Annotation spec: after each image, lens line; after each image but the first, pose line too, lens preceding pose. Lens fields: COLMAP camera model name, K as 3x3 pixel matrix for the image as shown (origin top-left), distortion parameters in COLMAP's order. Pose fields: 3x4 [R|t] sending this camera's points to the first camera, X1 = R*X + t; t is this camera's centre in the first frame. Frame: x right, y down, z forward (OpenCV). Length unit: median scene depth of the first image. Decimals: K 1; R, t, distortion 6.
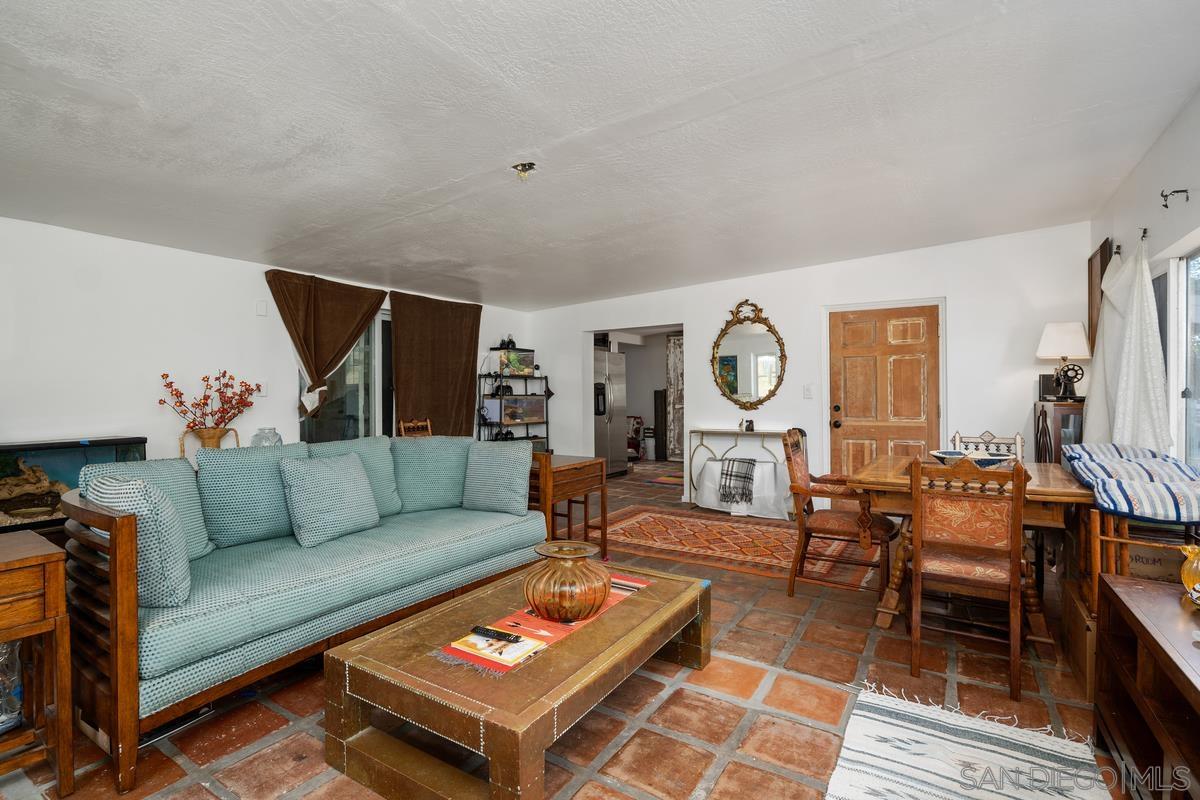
lens RADIAL K [[551.9, 0, 600.0], [0, 551.9, 400.0], [0, 0, 1]] dist [-0.080843, 0.018540]
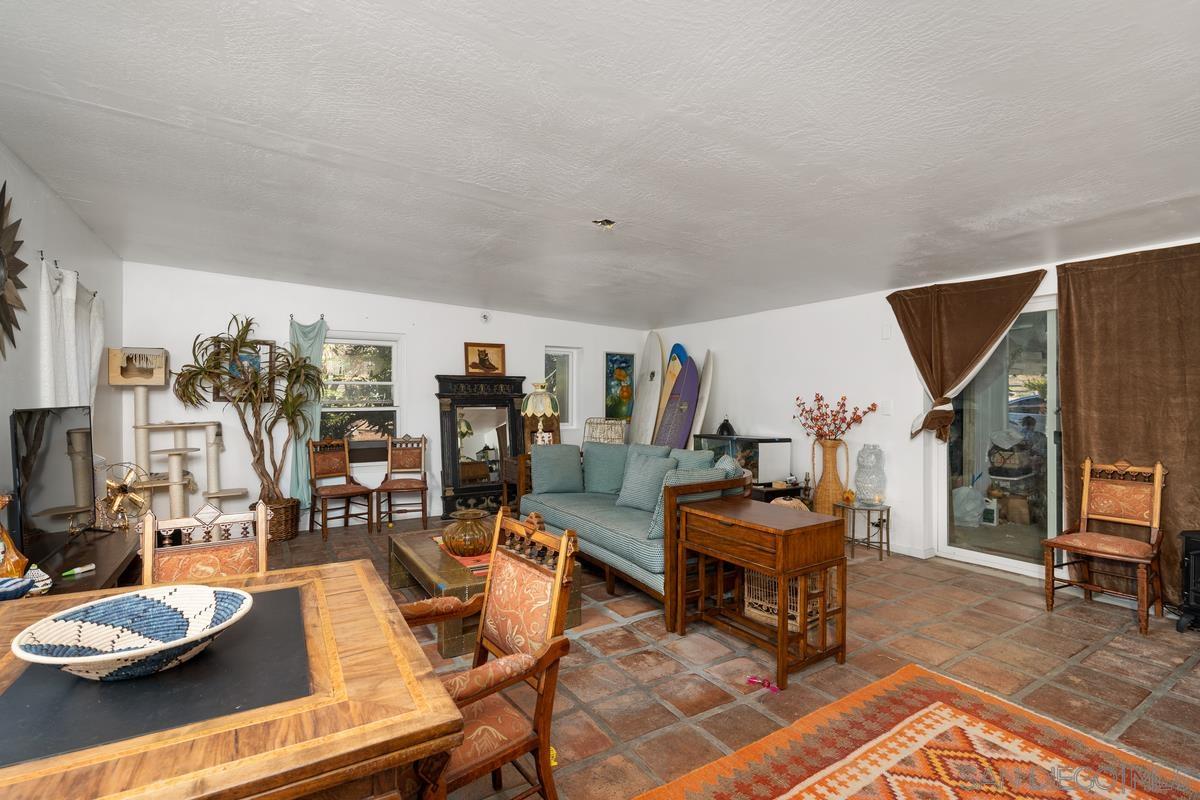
lens RADIAL K [[551.9, 0, 600.0], [0, 551.9, 400.0], [0, 0, 1]] dist [-0.080843, 0.018540]
pose [[-0.493283, 0.002232, -0.869866, 0.542882], [-0.015172, 0.999823, 0.011169, -0.034917], [0.869737, 0.018707, -0.493162, 0.951595]]
